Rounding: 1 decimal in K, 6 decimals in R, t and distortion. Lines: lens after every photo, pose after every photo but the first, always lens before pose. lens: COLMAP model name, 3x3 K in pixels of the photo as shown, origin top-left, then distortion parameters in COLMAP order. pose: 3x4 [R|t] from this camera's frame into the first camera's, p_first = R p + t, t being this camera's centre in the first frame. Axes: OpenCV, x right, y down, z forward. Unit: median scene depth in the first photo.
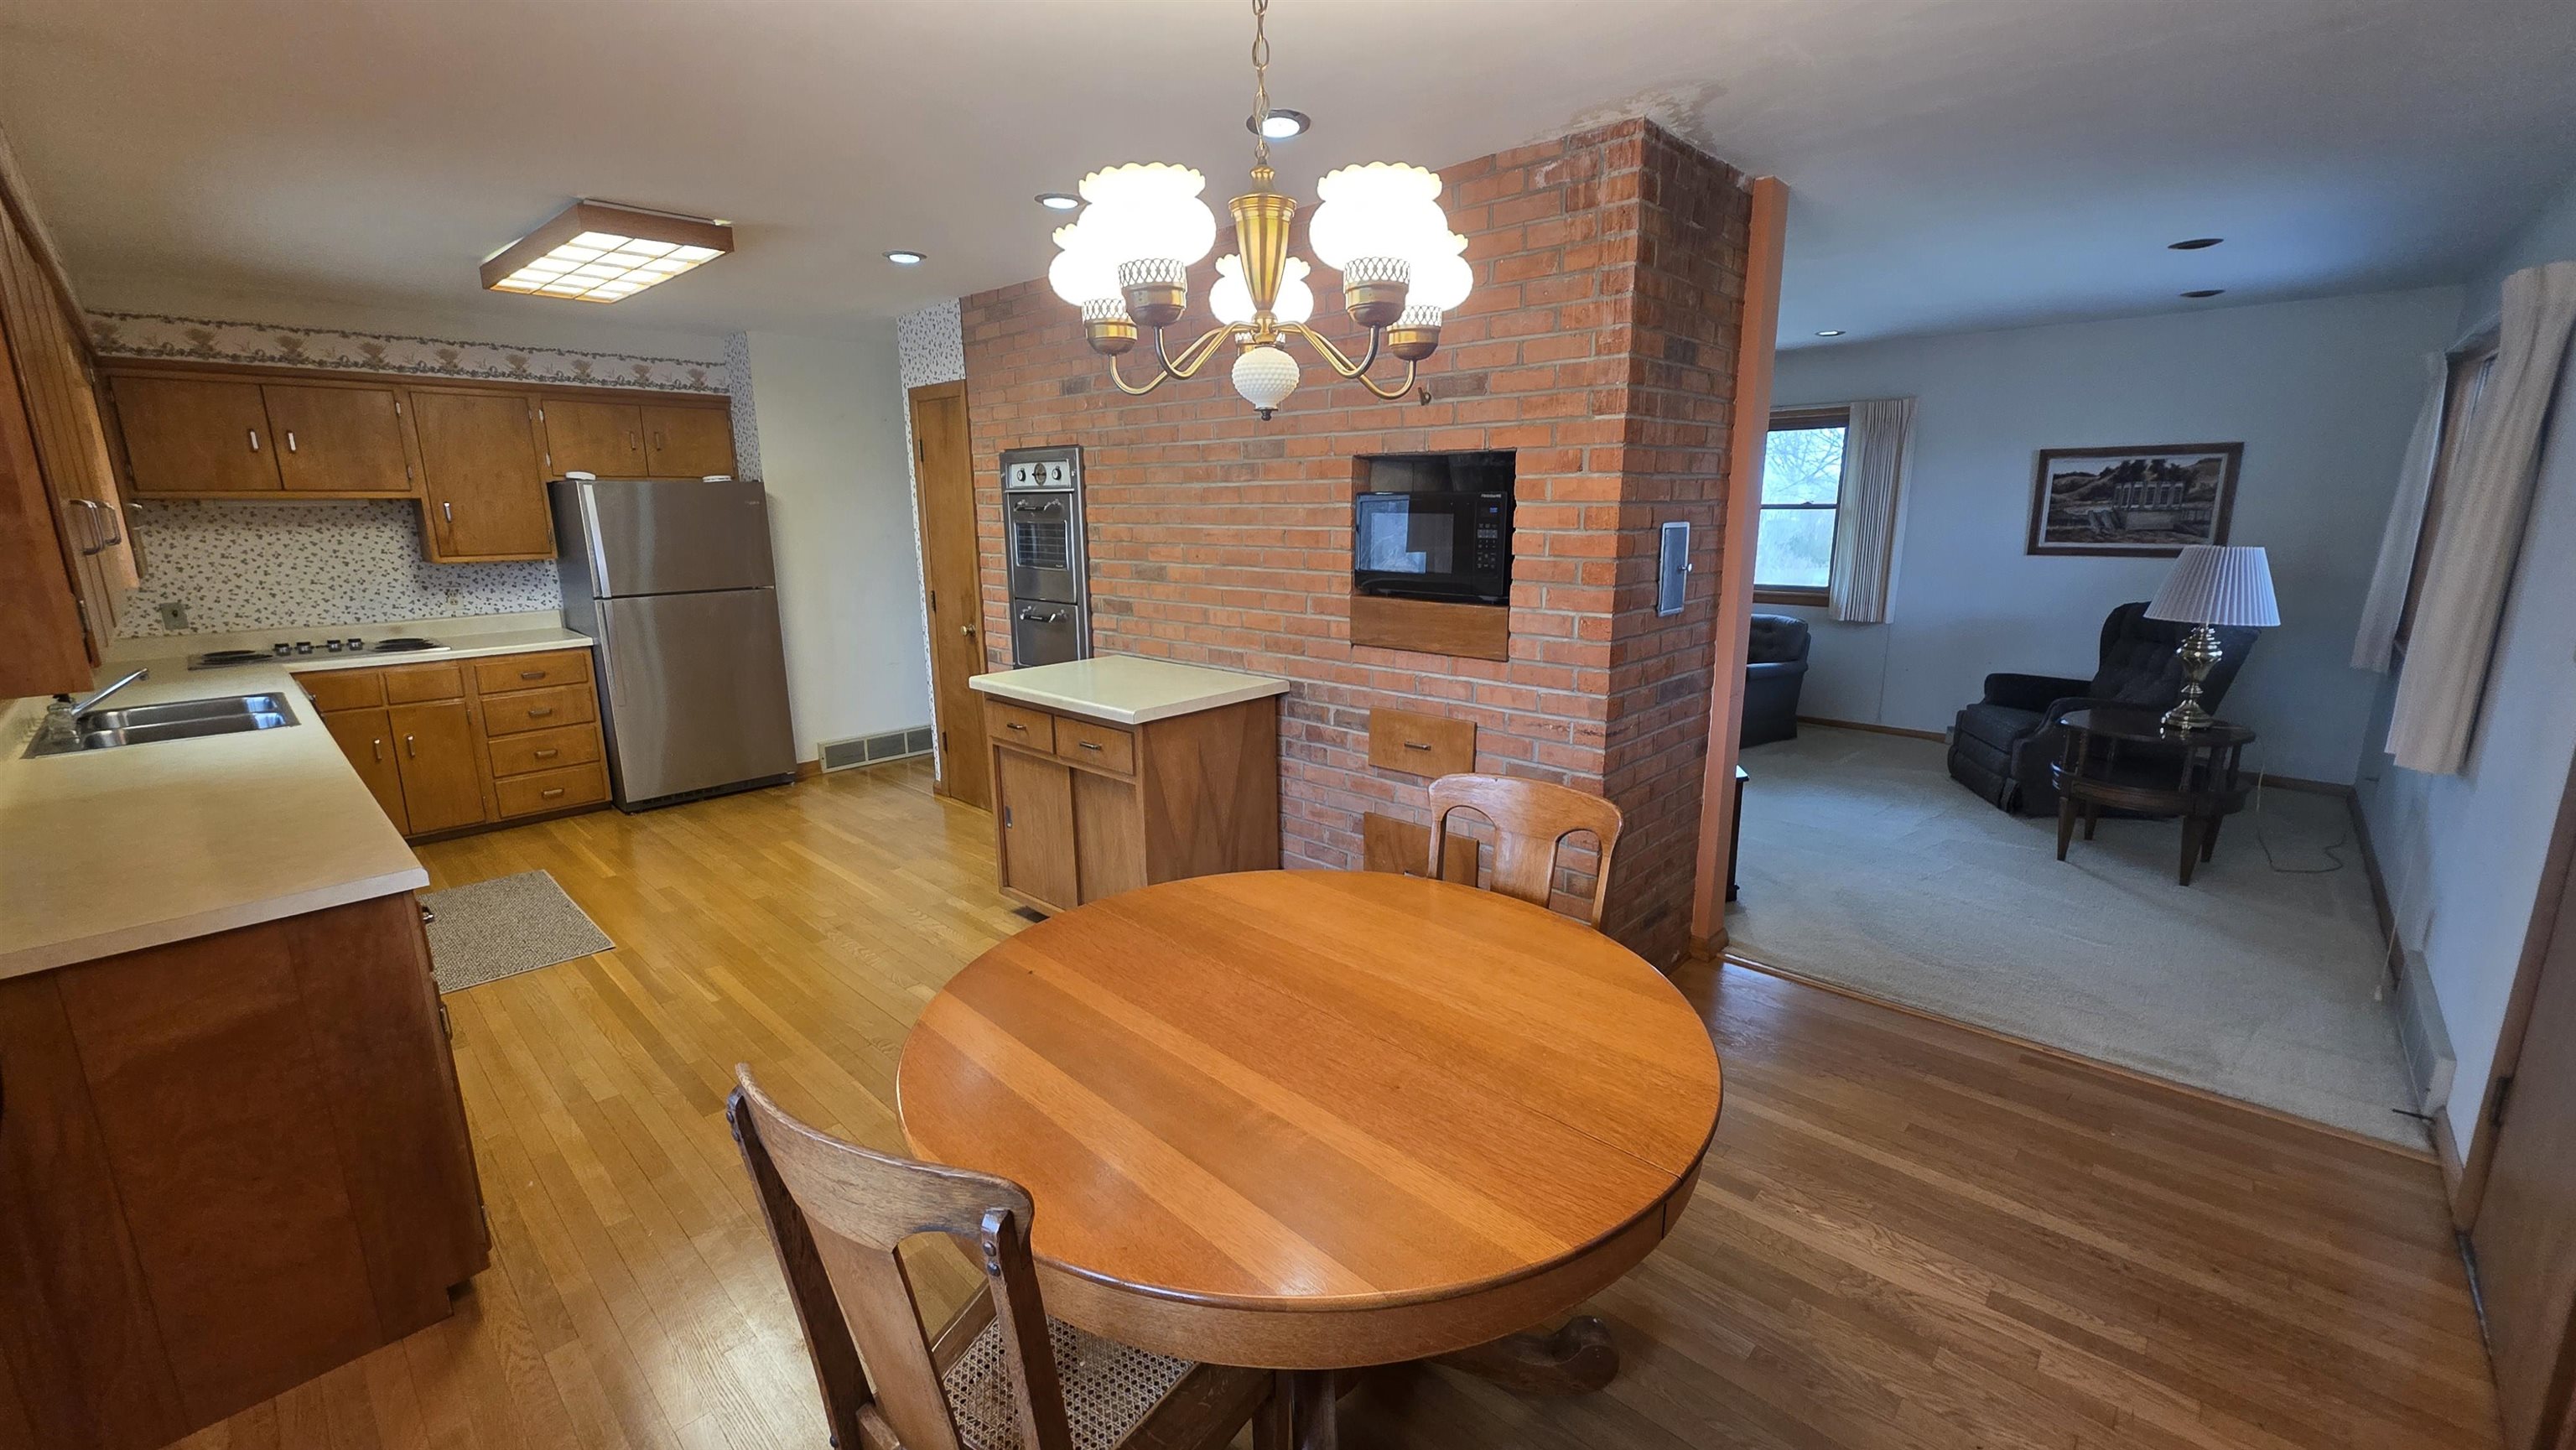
lens RADIAL K [[1018.6, 0, 1287.2], [0, 1018.6, 721.2], [0, 0, 1]] dist [0.003517, 0.000176]
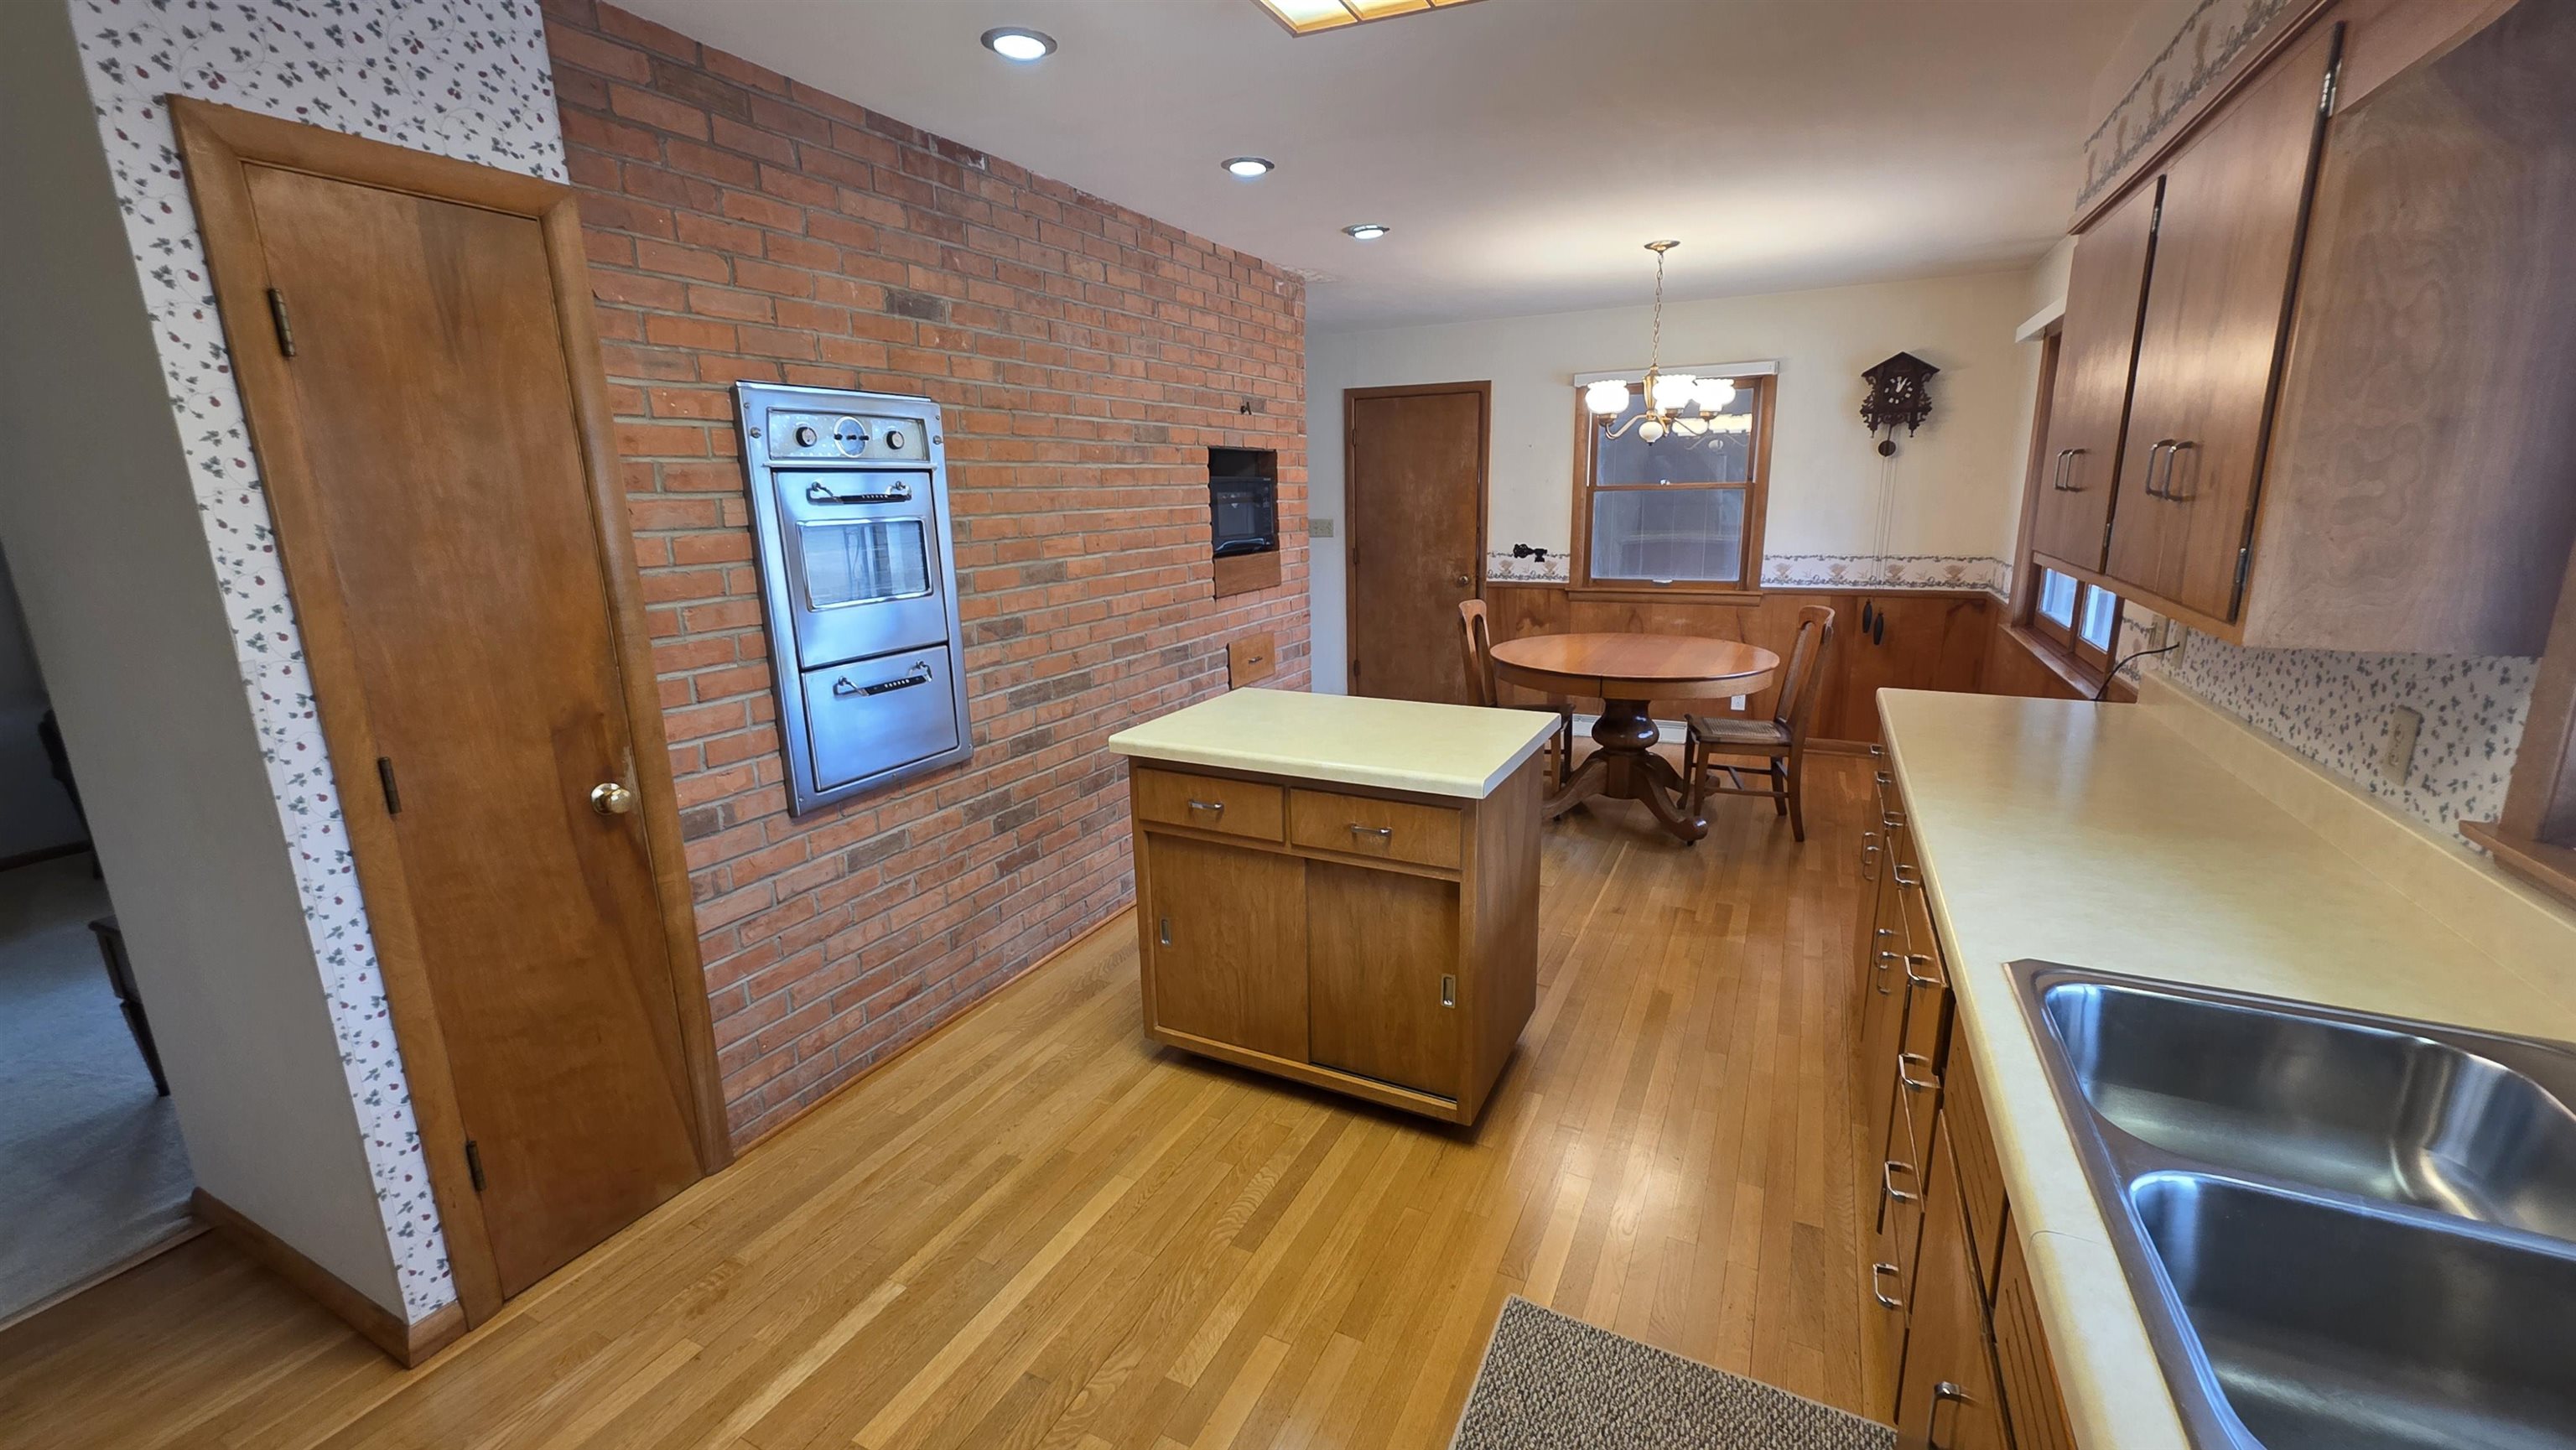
lens RADIAL K [[1013.1, 0, 1301.4], [0, 1013.1, 726.9], [0, 0, 1]] dist [0.001612, -0.000045]
pose [[-0.293050, -0.206184, 0.933600, -0.984394], [0.227392, 0.933421, 0.277521, -0.212751], [-0.928663, 0.293621, -0.226654, 1.049532]]
